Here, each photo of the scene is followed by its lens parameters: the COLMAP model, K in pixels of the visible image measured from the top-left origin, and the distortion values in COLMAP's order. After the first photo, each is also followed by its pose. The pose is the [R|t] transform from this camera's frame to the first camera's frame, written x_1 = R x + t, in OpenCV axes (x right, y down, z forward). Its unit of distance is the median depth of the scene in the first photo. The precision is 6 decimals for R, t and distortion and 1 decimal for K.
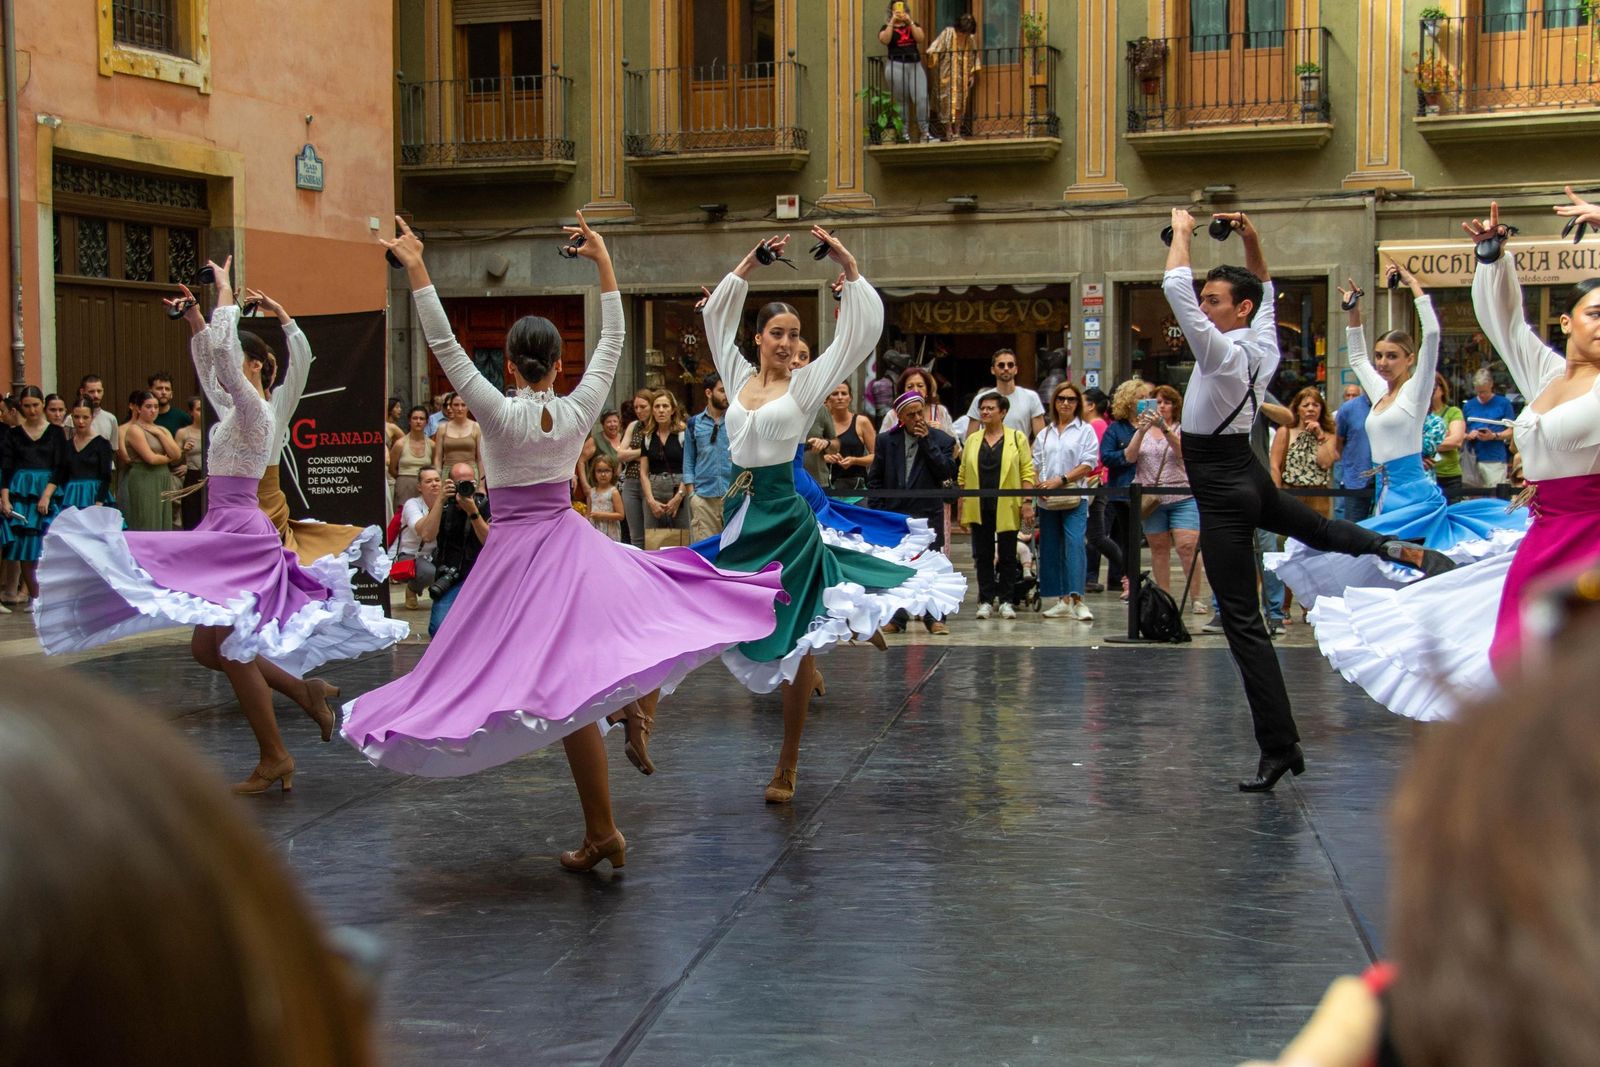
lens RADIAL K [[2591.6, 0, 793.1], [0, 2591.6, 540.1], [0, 0, 1]] dist [0.086497, 0.390811]
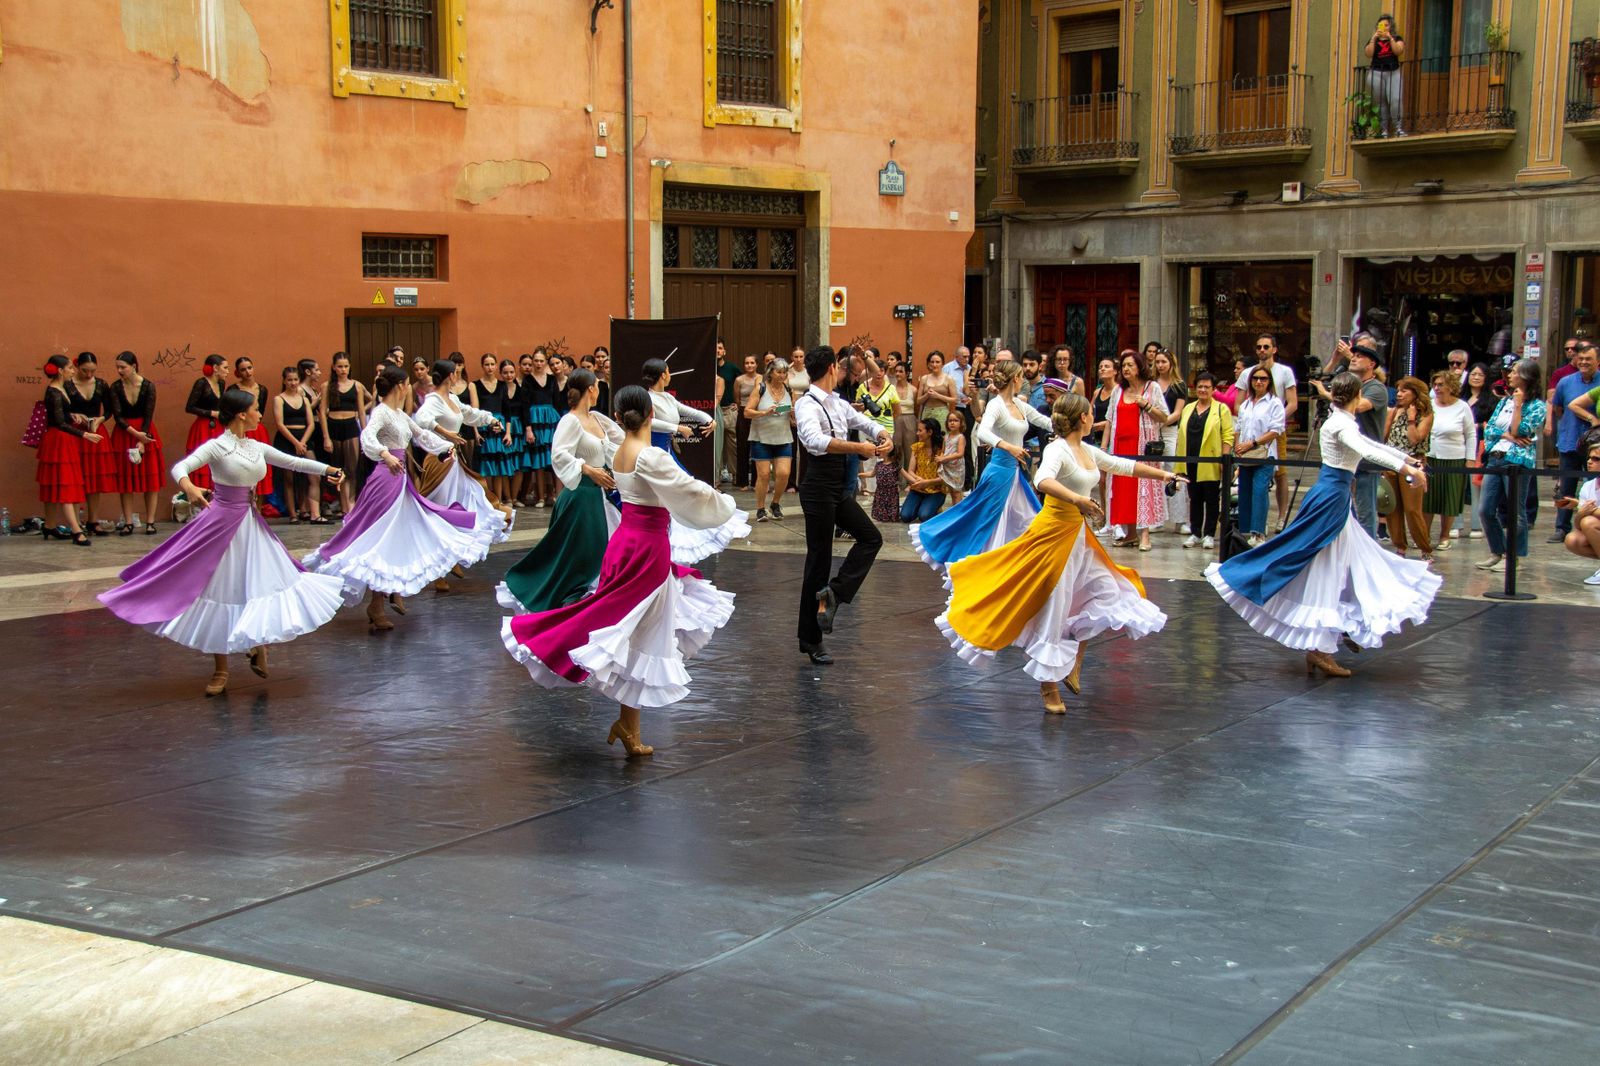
lens RADIAL K [[2105.3, 0, 799.9], [0, 2105.3, 530.9], [0, 0, 1]] dist [0.040777, 0.451406]
pose [[0.908185, 0.048027, -0.415805, 0.224099], [-0.023763, 0.997709, 0.063336, -0.026895], [0.417894, -0.047640, 0.907246, -0.022969]]
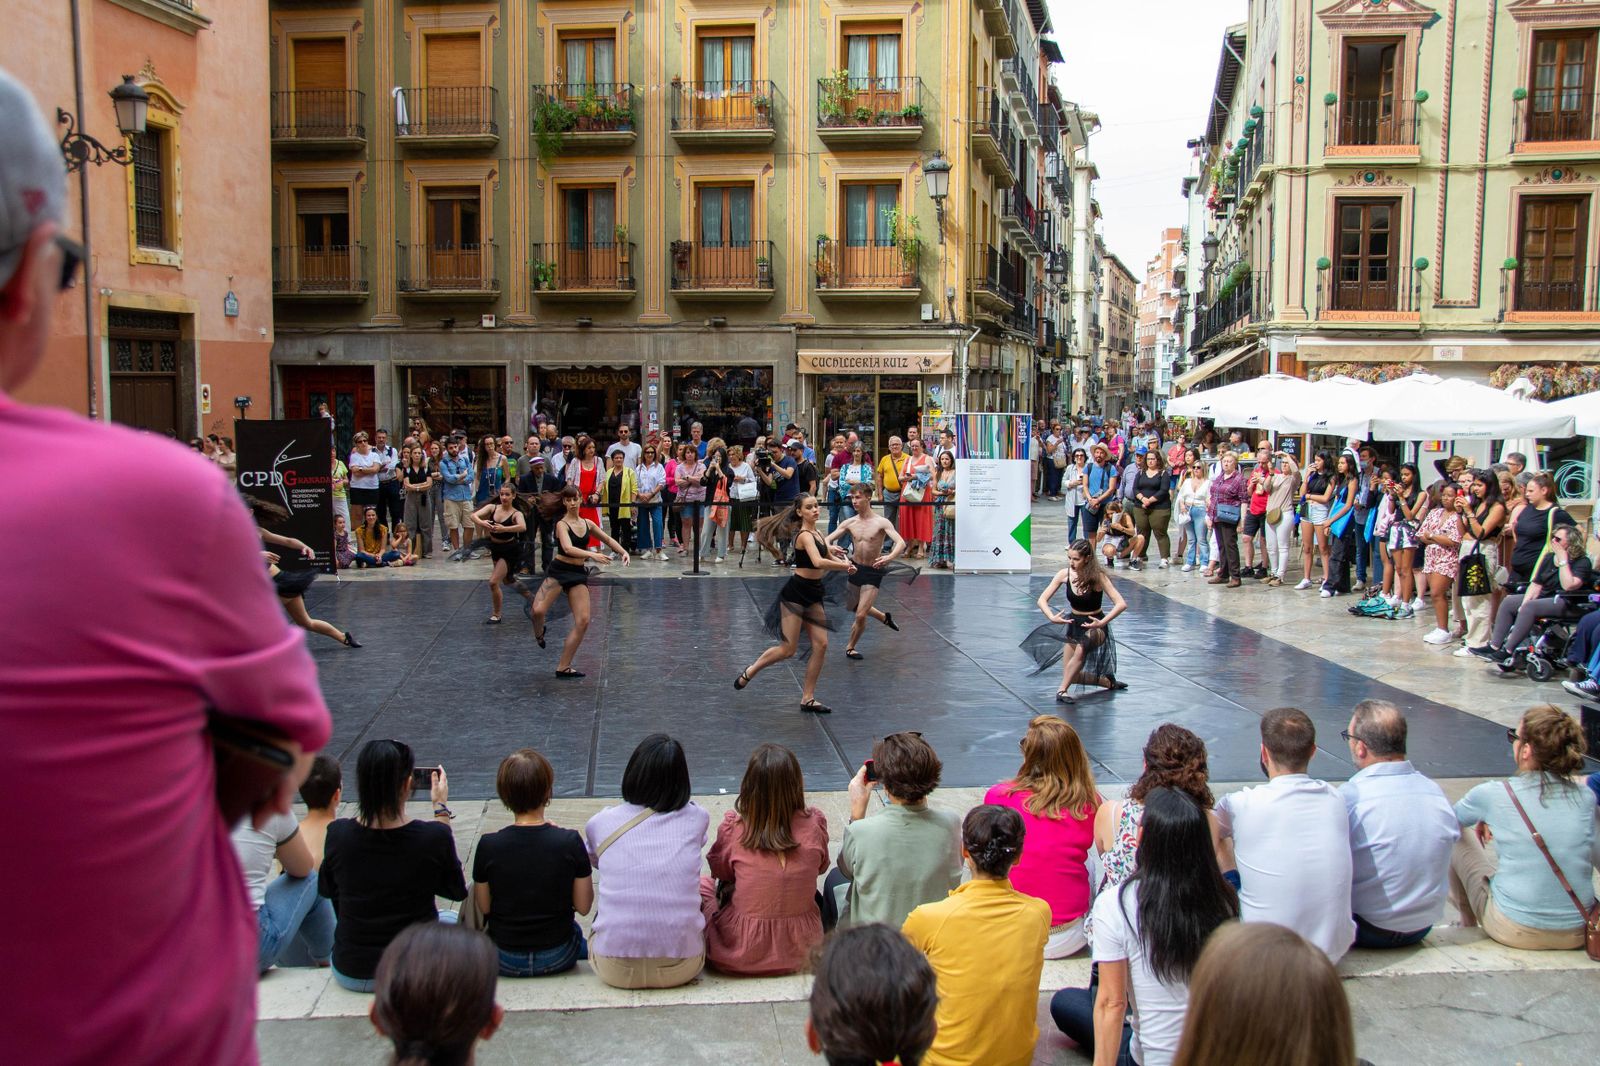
lens RADIAL K [[1604.7, 0, 804.7], [0, 1604.7, 530.4], [0, 0, 1]] dist [-0.089310, 0.209573]
pose [[0.972469, -0.012040, 0.232720, -0.052773], [0.000550, 0.998780, 0.049375, -0.036828], [-0.233031, -0.047887, 0.971290, -0.179659]]
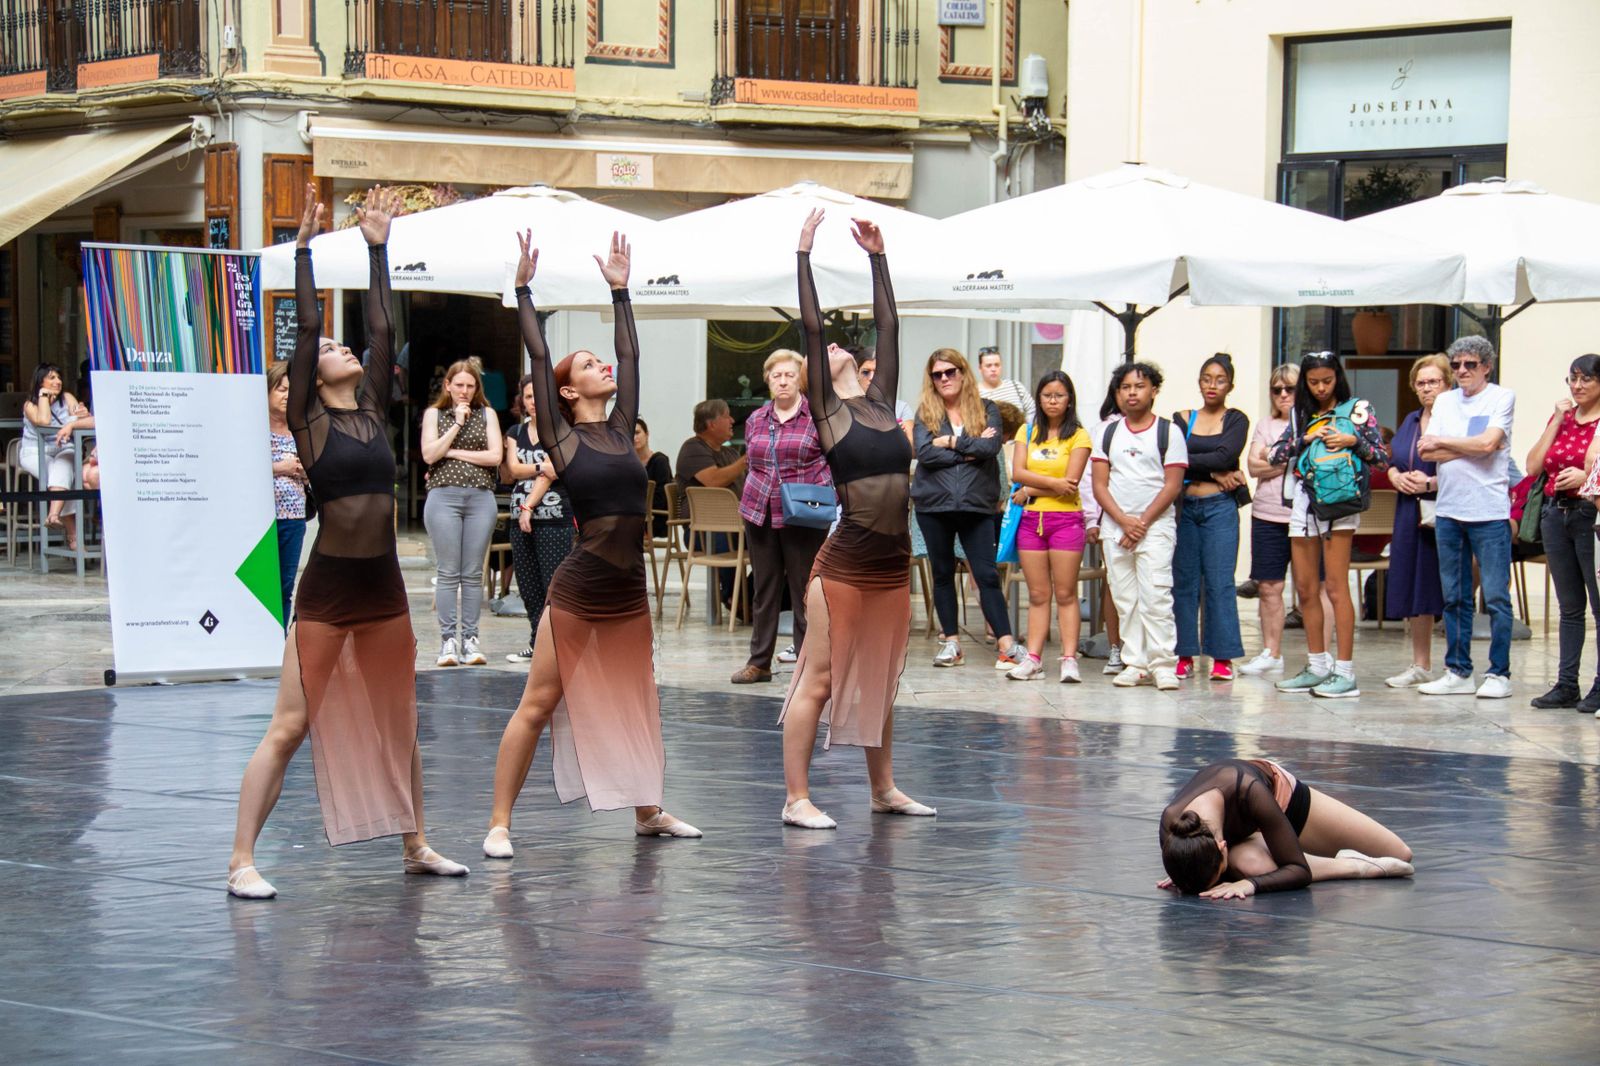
lens RADIAL K [[4123.1, 0, 797.4], [0, 4123.1, 530.1], [0, 0, 1]] dist [0.630568, 0.860108]
pose [[0.571185, -0.021326, 0.820545, -0.342275], [0.024729, 0.999656, 0.008767, -0.007836], [-0.820449, 0.015284, 0.571515, 0.042520]]
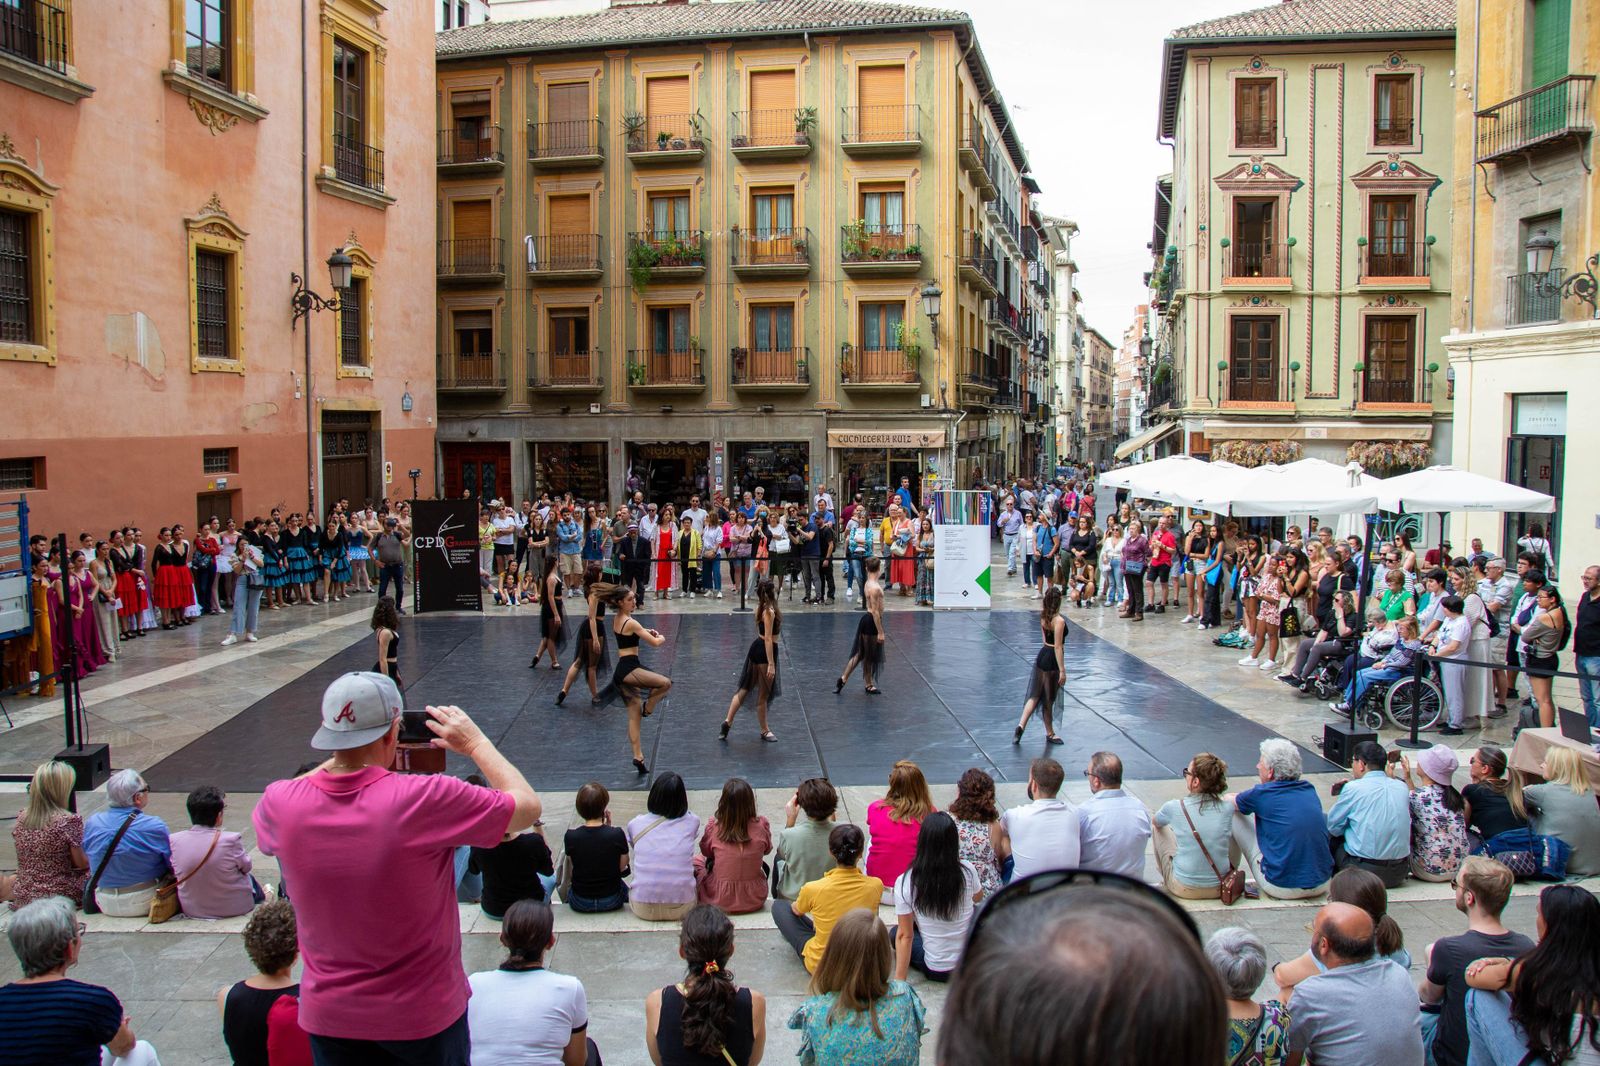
lens RADIAL K [[1297.1, 0, 802.4], [0, 1297.1, 519.6], [0, 0, 1]] dist [-0.159690, 0.120628]
pose [[0.981256, -0.010935, 0.192401, -0.048507], [0.004673, 0.999445, 0.032972, -0.065390], [-0.192654, -0.031455, 0.980762, -0.257736]]
